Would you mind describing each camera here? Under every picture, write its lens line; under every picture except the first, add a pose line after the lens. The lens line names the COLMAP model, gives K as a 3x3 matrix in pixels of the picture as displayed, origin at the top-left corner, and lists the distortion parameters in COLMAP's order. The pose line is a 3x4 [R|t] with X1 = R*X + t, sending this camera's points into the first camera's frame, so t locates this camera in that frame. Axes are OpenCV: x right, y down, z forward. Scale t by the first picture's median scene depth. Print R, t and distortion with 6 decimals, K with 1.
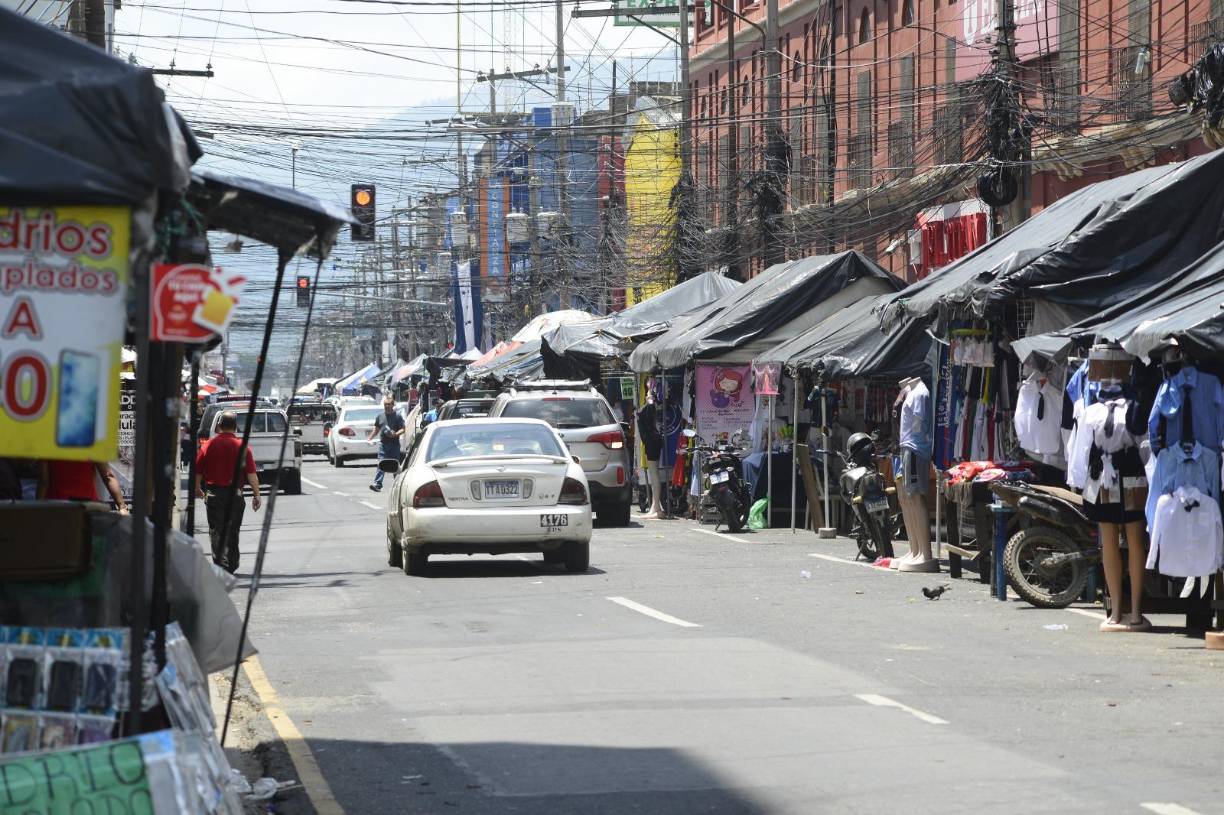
lens RADIAL K [[4912.3, 0, 612.0], [0, 4912.3, 407.5], [0, 0, 1]] dist [0.707745, -2.428869]
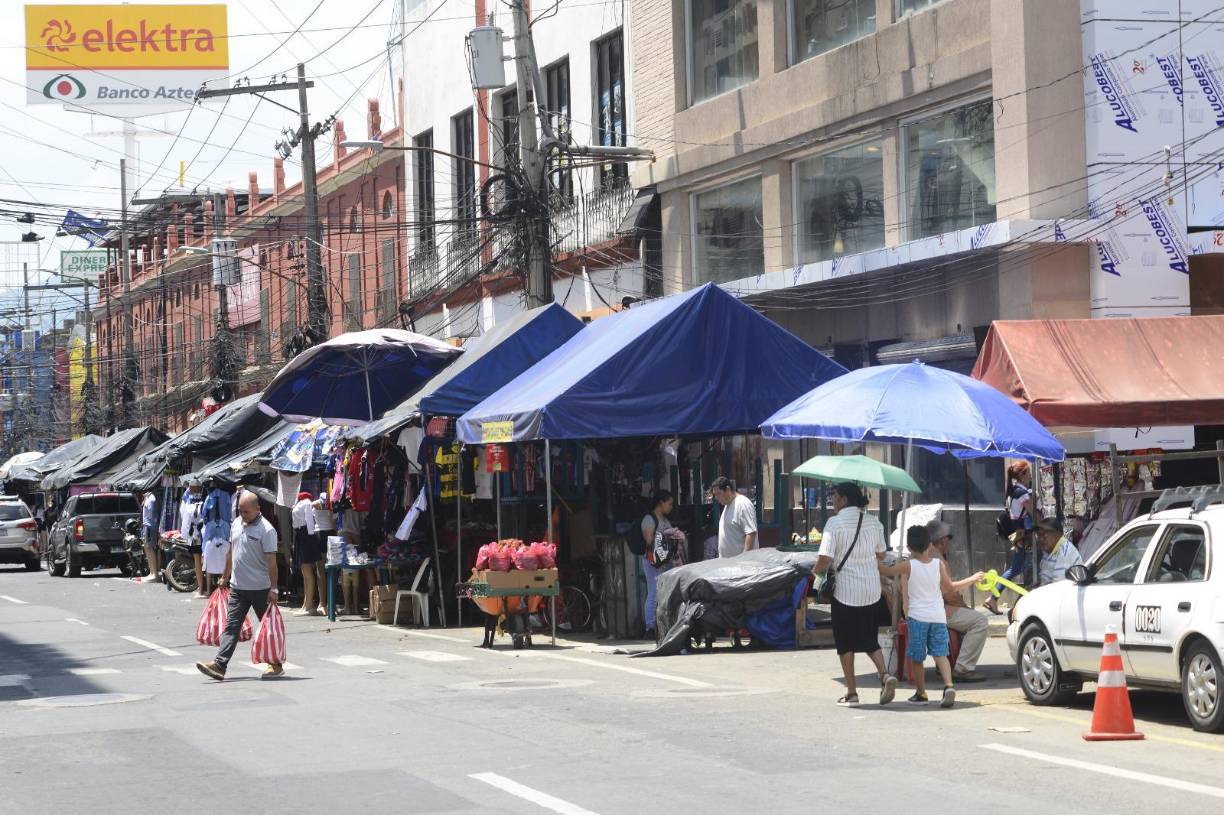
lens RADIAL K [[4670.9, 0, 635.6], [0, 4670.9, 407.0], [0, 0, 1]] dist [0.526556, -0.030335]
pose [[0.996138, -0.023750, 0.084526, 0.084162], [0.025317, 0.999526, -0.017523, -0.001763], [-0.084070, 0.019596, 0.996267, -0.891577]]
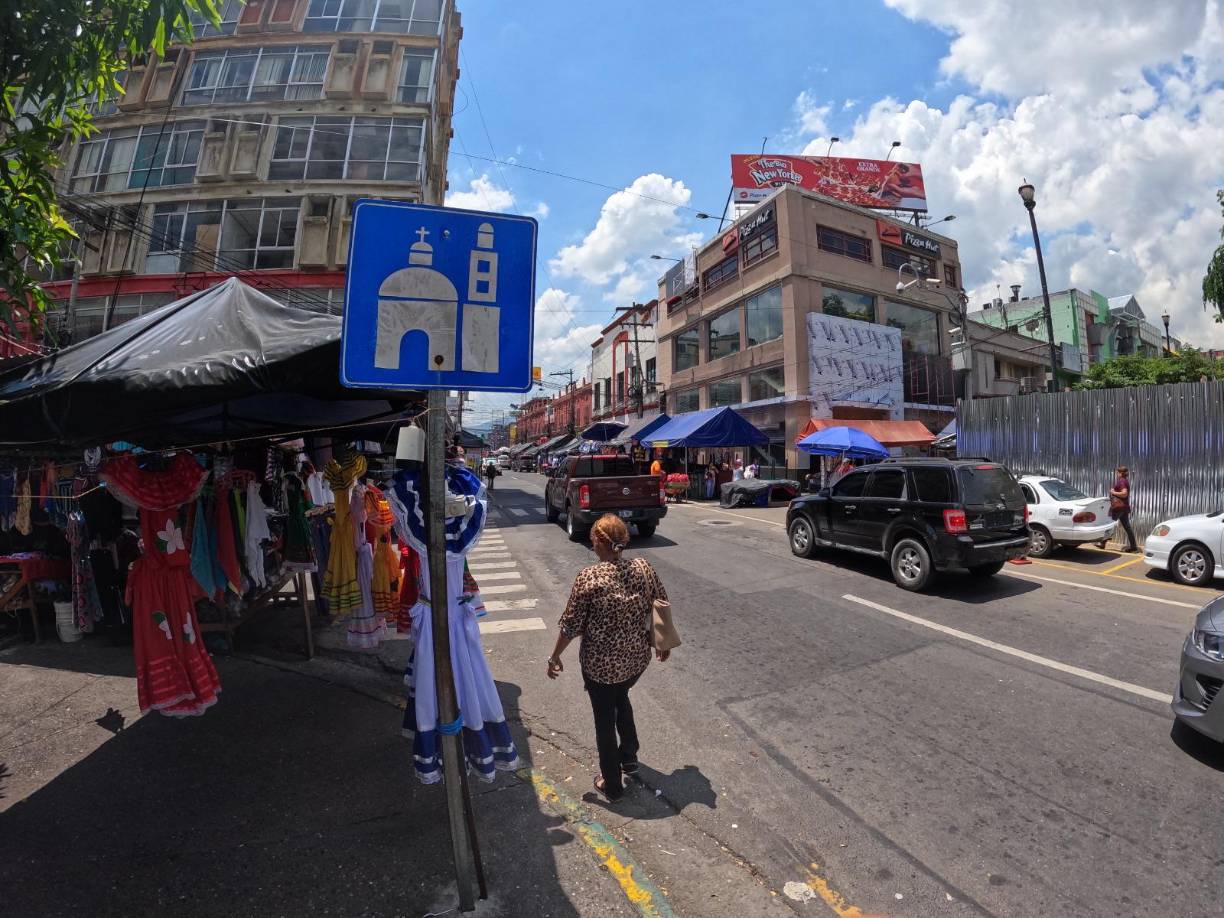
lens RADIAL K [[624.4, 0, 612.0], [0, 624.4, 459.0], [0, 0, 1]] dist [-0.001384, -0.000167]
pose [[0.985930, 0.012799, 0.166667, -0.004832], [-0.013284, 0.999910, 0.001797, -0.002914], [-0.166629, -0.003986, 0.986012, -0.257430]]
